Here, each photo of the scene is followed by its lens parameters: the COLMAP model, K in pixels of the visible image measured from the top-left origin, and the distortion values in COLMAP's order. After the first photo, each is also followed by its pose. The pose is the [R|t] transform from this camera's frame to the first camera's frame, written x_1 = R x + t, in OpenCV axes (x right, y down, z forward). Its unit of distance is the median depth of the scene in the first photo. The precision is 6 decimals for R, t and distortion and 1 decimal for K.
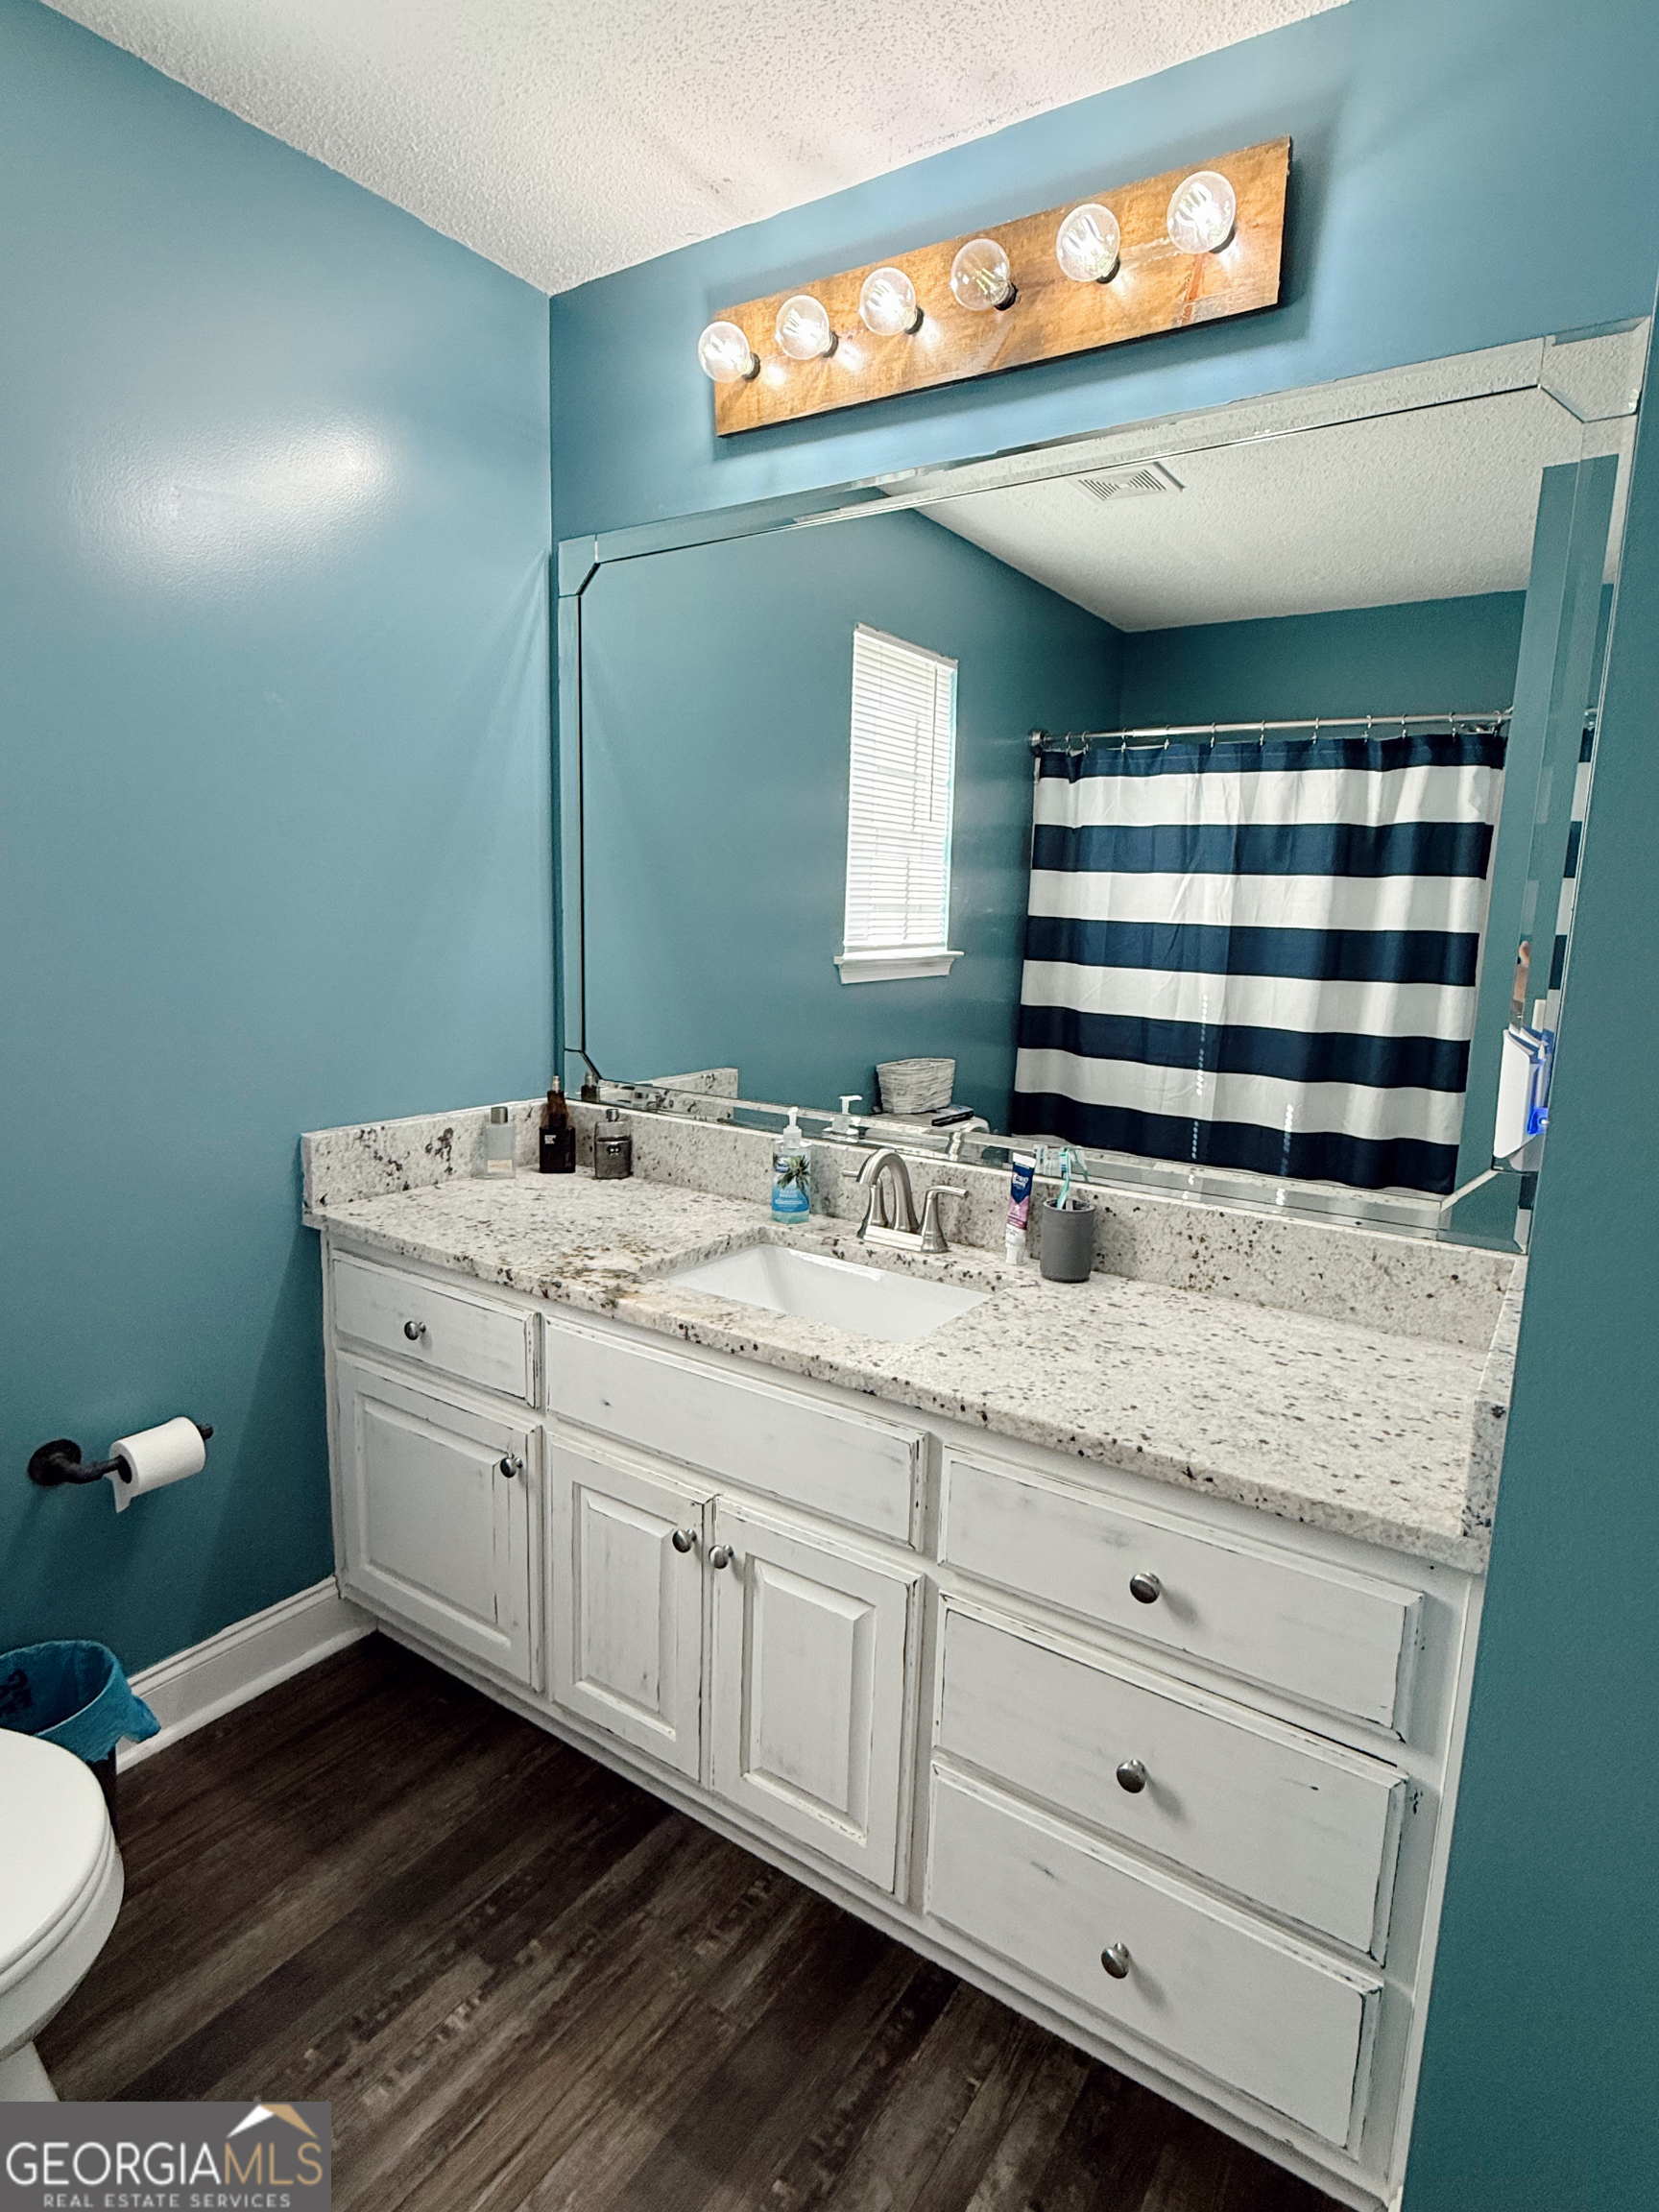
lens RADIAL K [[1188.5, 0, 826.6], [0, 1188.5, 1106.8], [0, 0, 1]] dist [0.000971, 0.000199]
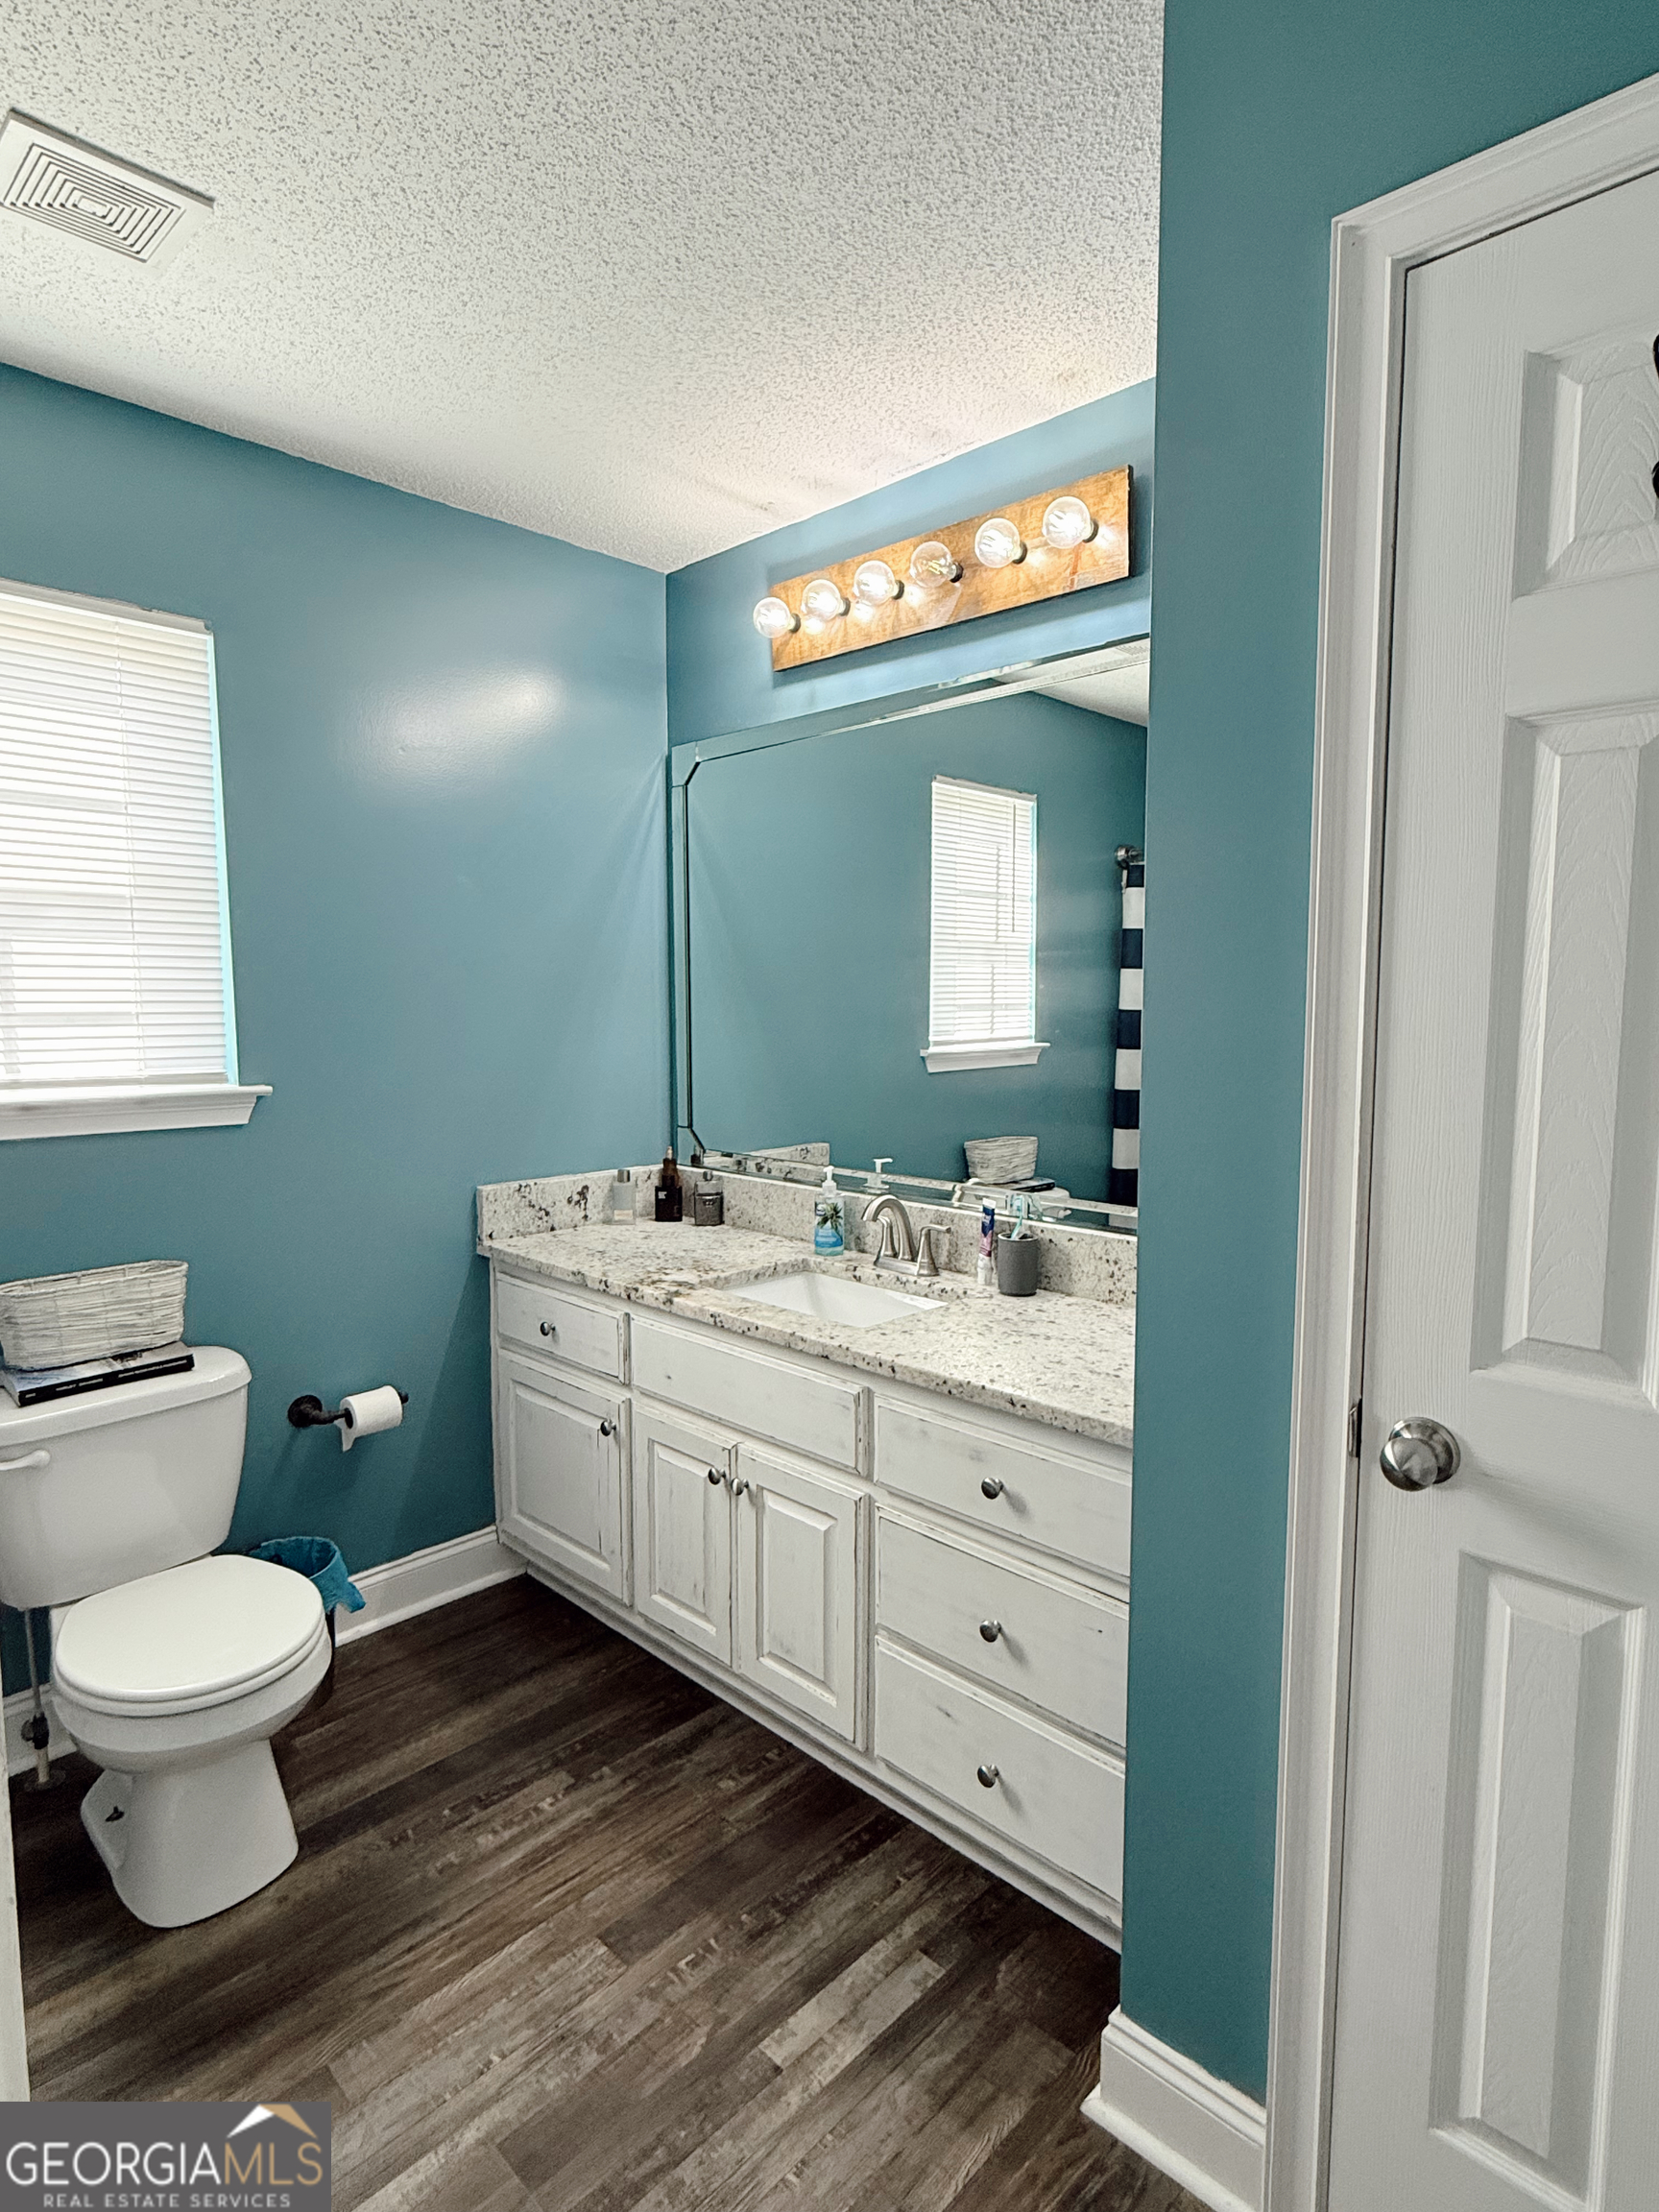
lens RADIAL K [[1188.5, 0, 817.4], [0, 1188.5, 1104.7], [0, 0, 1]] dist [0.000971, 0.000199]
pose [[0.982307, -0.013124, -0.186816, 0.232662], [-0.002148, 0.996687, -0.081309, 0.045224], [0.187264, 0.080271, 0.979024, -0.320263]]
